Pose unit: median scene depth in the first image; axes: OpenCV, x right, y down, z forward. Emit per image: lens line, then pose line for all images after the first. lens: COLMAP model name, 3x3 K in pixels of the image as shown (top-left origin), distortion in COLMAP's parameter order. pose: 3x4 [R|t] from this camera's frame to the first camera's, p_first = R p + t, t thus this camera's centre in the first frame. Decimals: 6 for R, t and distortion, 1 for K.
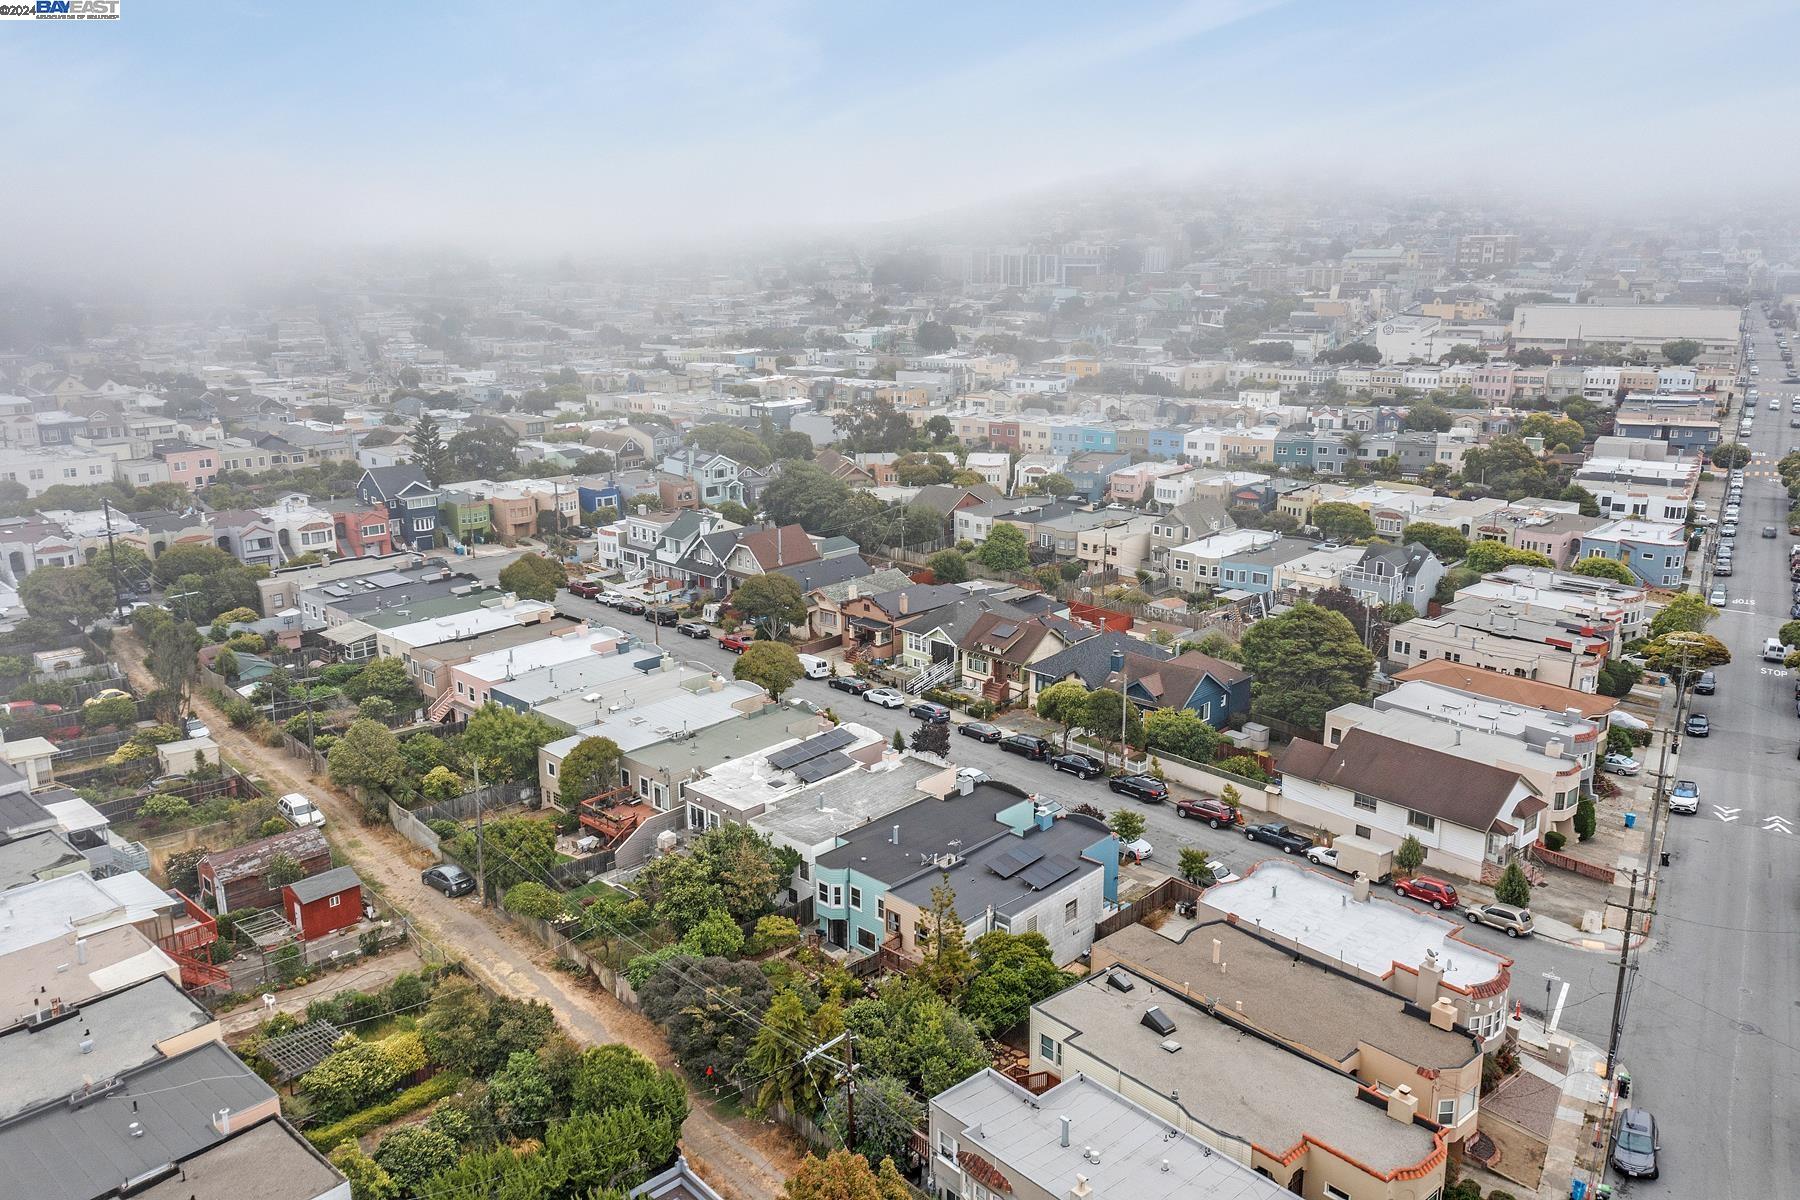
lens RADIAL K [[1412.1, 0, 901.5], [0, 1412.1, 600.6], [0, 0, 1]] dist [0.033856, 0.004830]
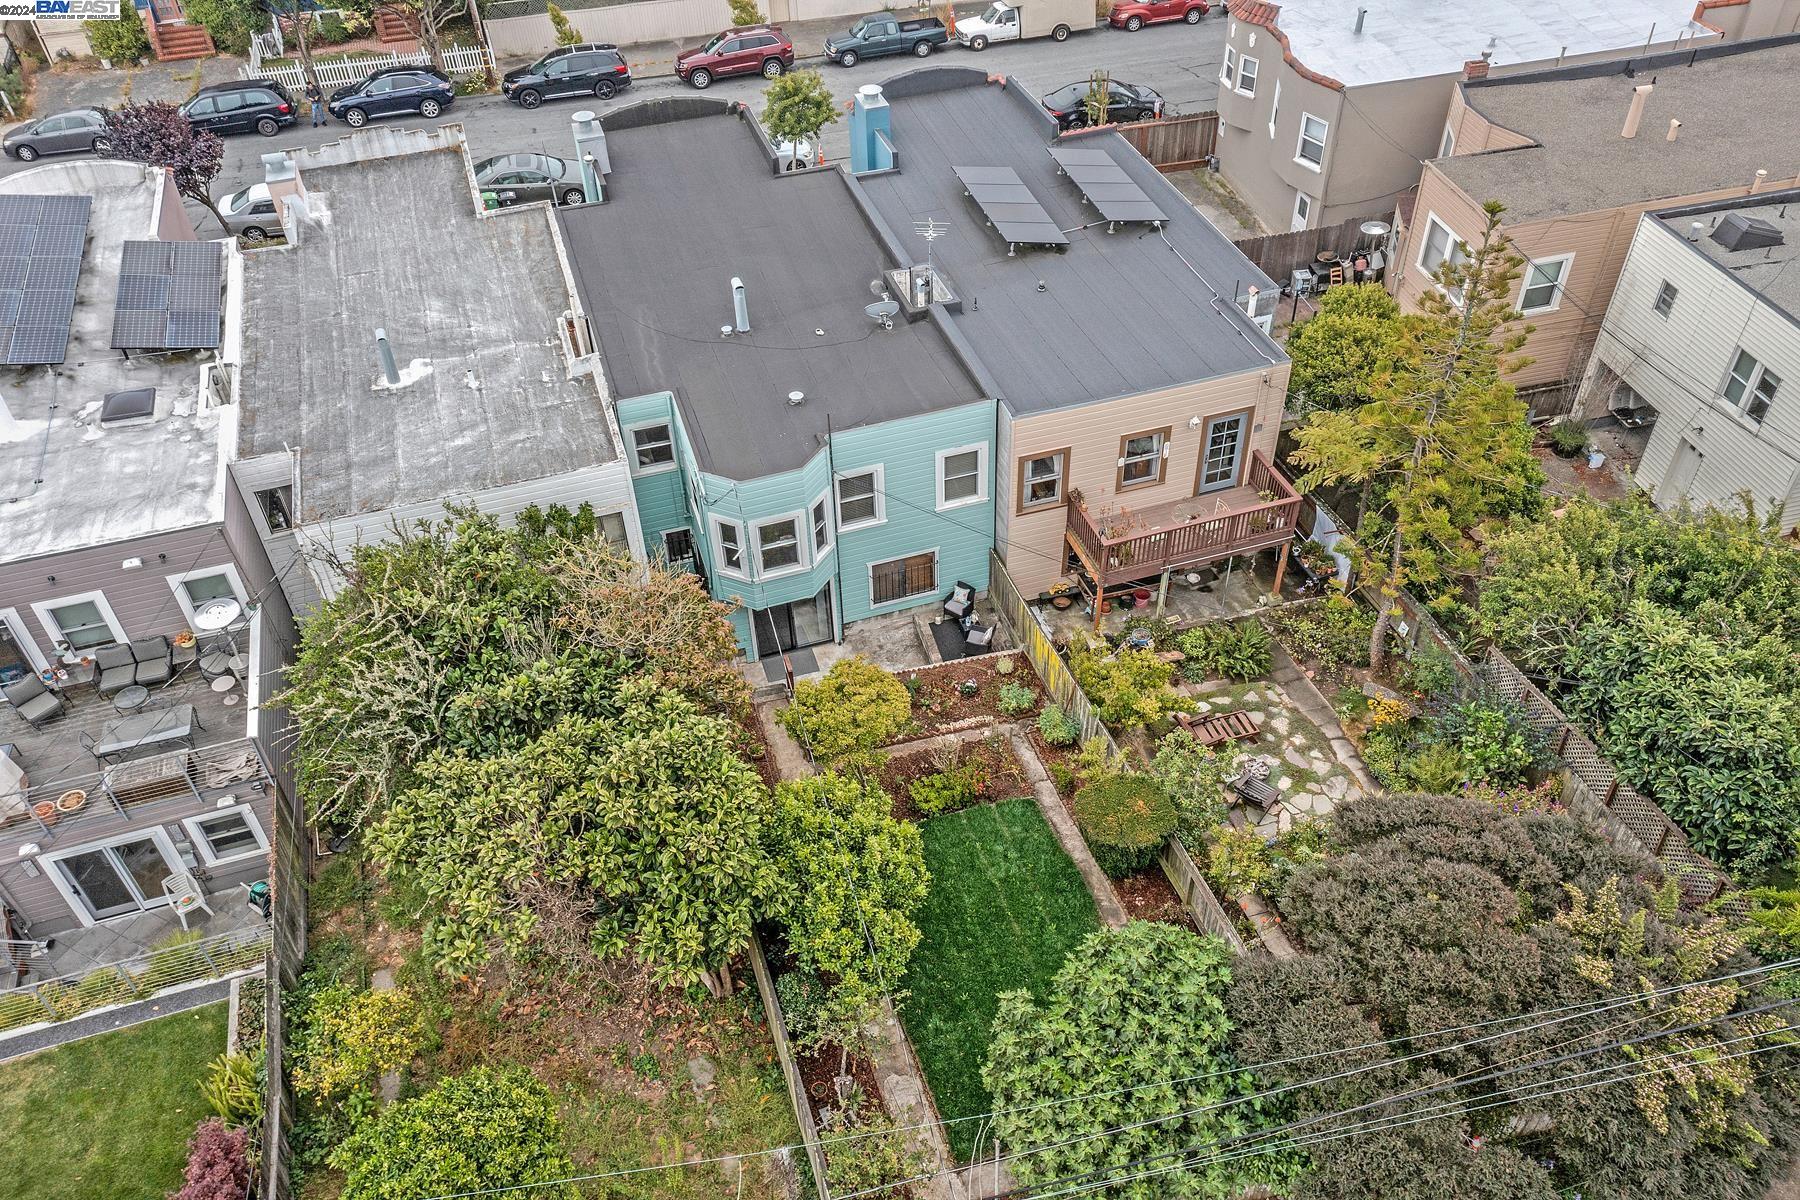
lens RADIAL K [[1412.1, 0, 901.2], [0, 1412.1, 595.2], [0, 0, 1]] dist [0.033856, 0.004830]
pose [[0.477871, -0.594844, 0.646375, -0.254741], [0.251318, 0.797653, 0.548260, 0.043529], [-0.841712, -0.099551, 0.530670, 0.788153]]
